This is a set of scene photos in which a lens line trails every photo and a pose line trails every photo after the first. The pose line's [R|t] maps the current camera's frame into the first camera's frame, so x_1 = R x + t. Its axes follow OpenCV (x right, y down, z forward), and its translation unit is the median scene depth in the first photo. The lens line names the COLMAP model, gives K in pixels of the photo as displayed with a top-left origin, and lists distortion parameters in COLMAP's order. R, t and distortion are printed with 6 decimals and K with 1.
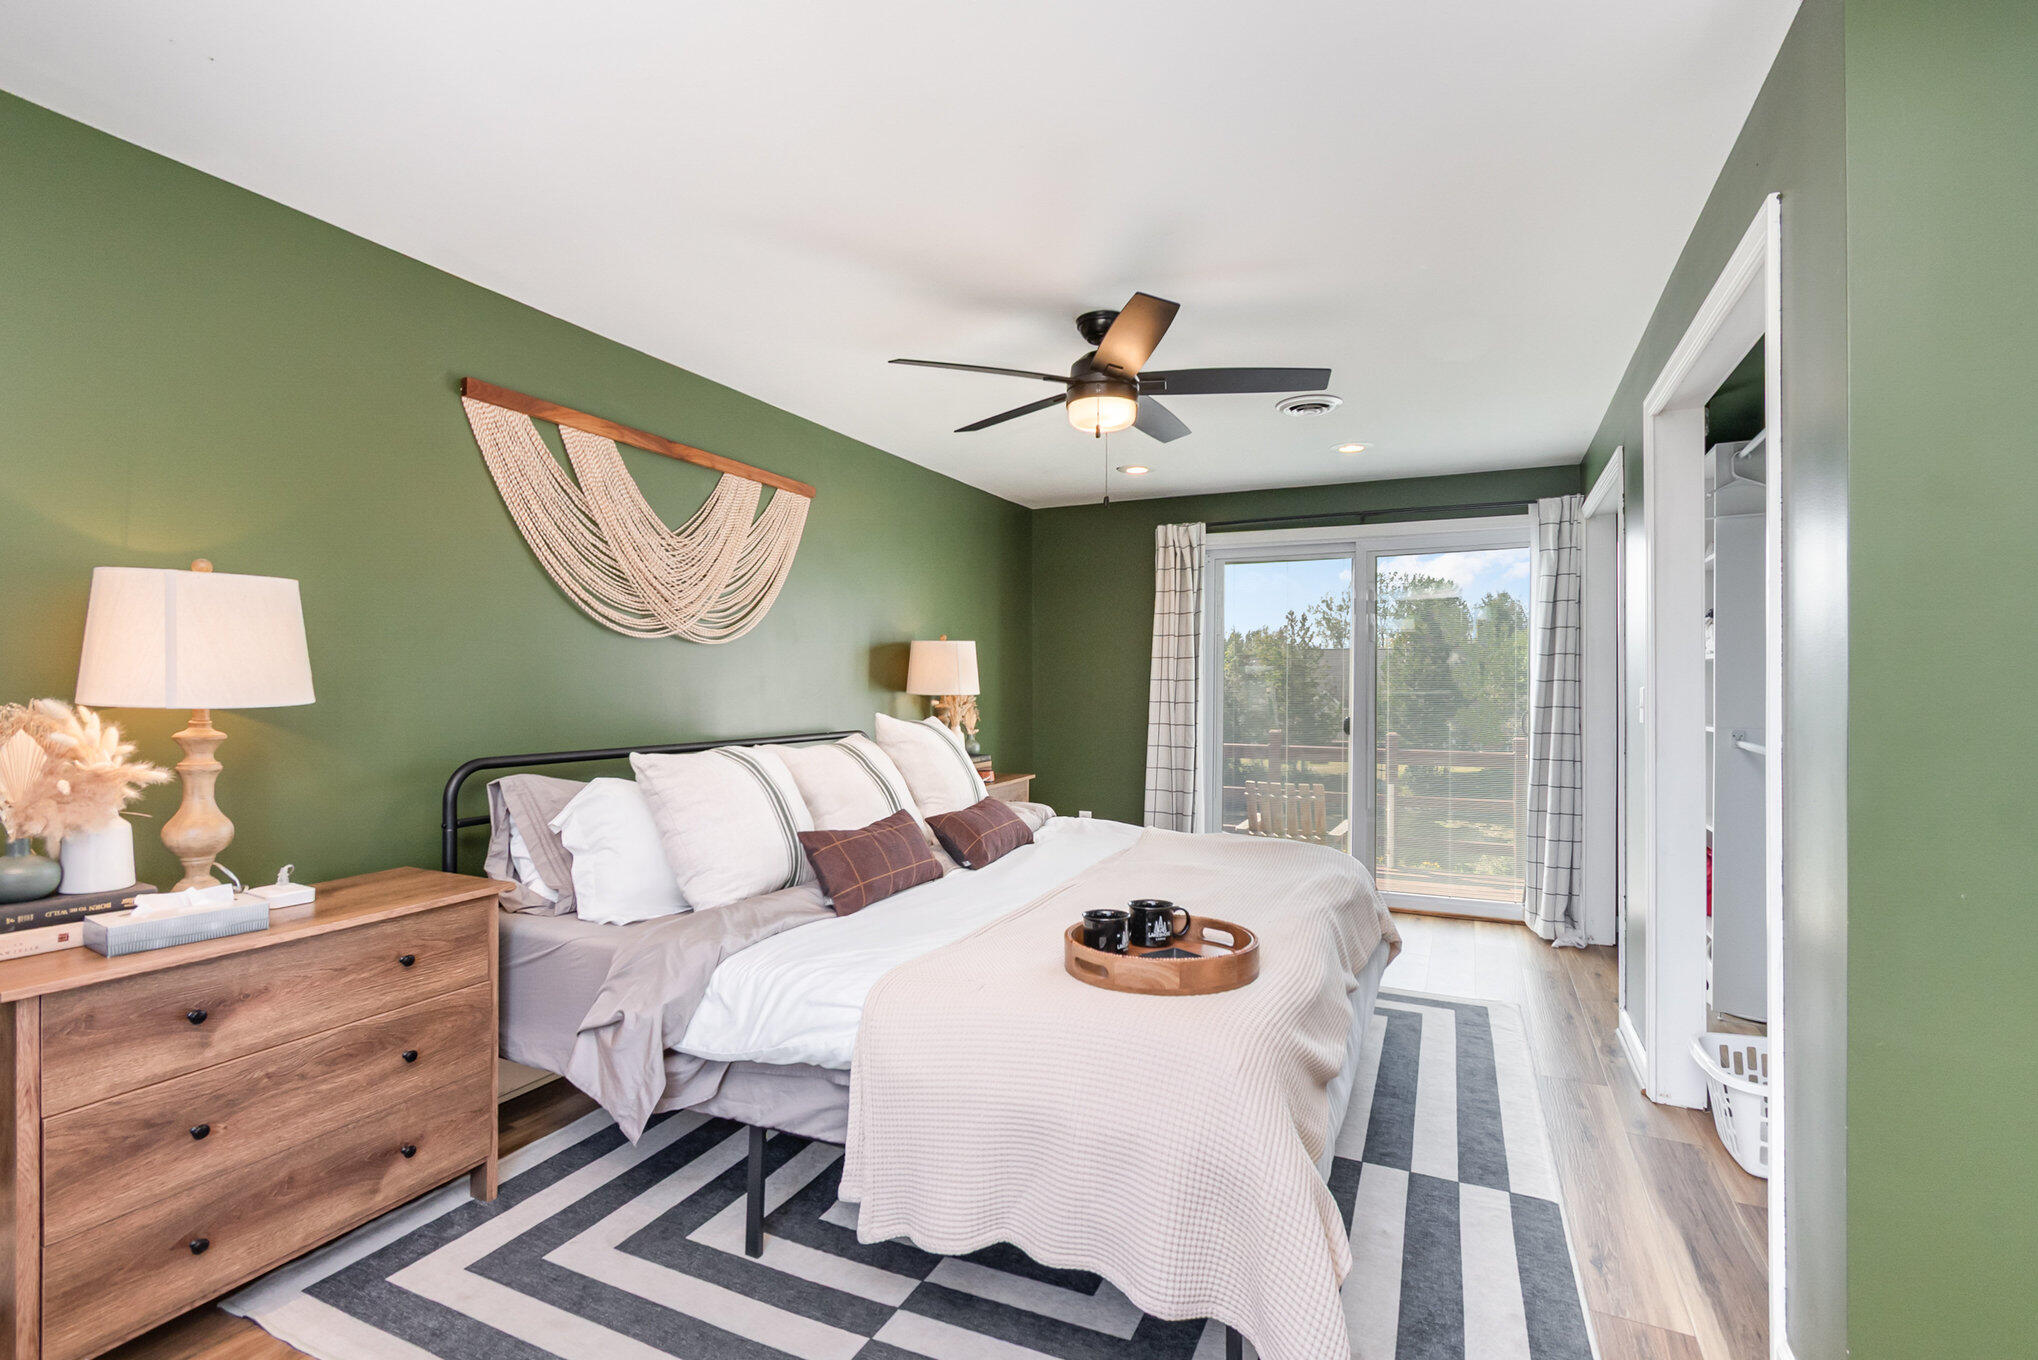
lens RADIAL K [[928.5, 0, 1019.0], [0, 928.5, 680.0], [0, 0, 1]] dist [0.002754, 0.000227]
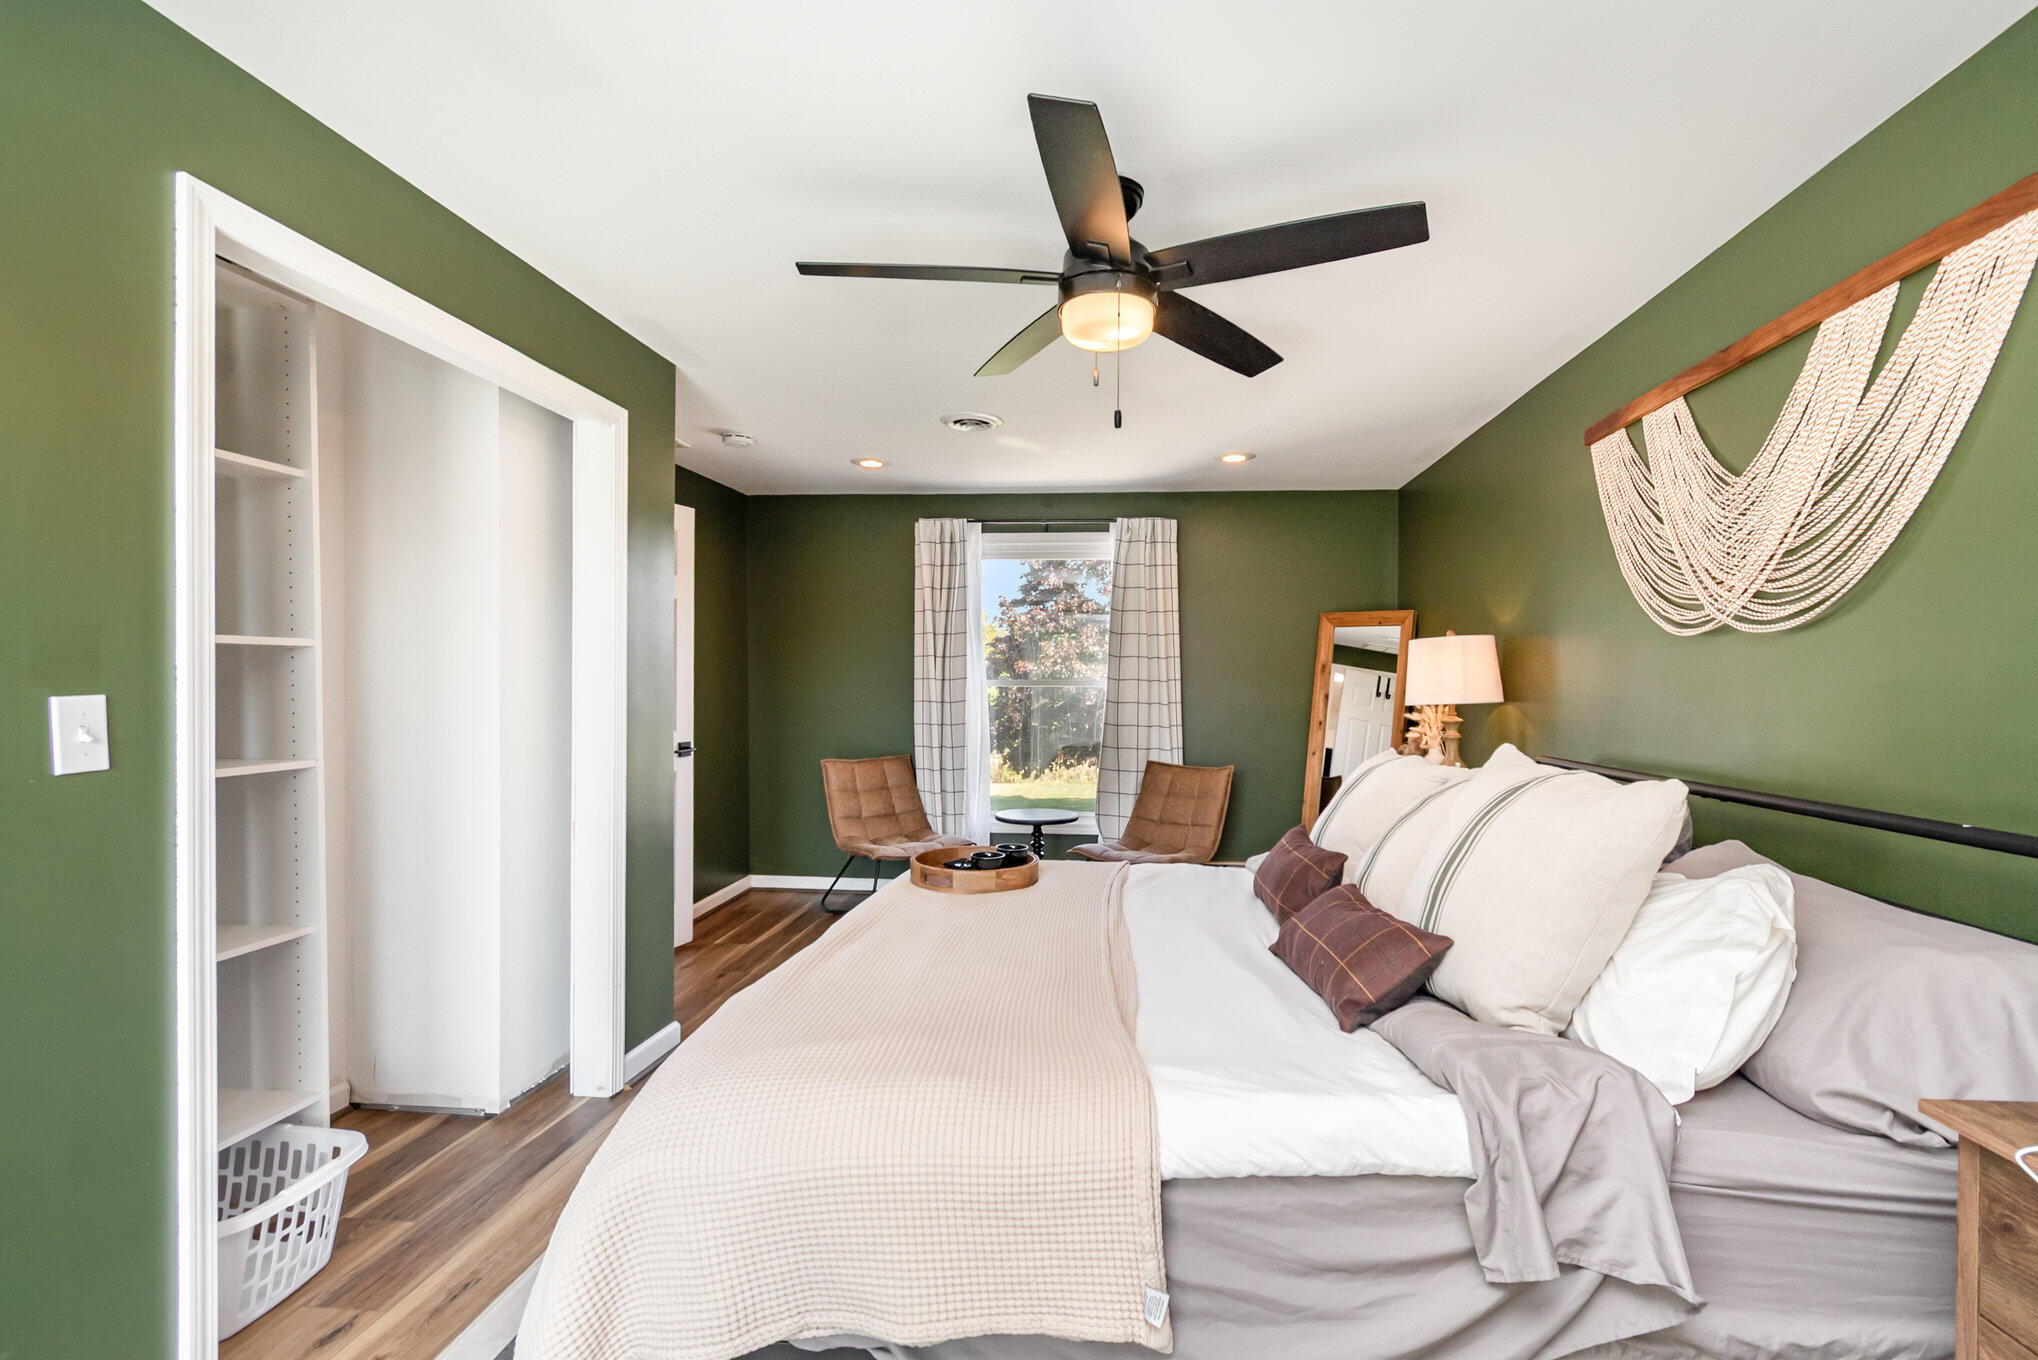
lens RADIAL K [[928.5, 0, 1019.0], [0, 928.5, 680.0], [0, 0, 1]] dist [0.002754, 0.000227]
pose [[-0.956732, -0.005727, -0.290914, 0.321752], [-0.004689, 0.999980, -0.004267, -0.004433], [0.290932, -0.002718, -0.956740, 1.483300]]
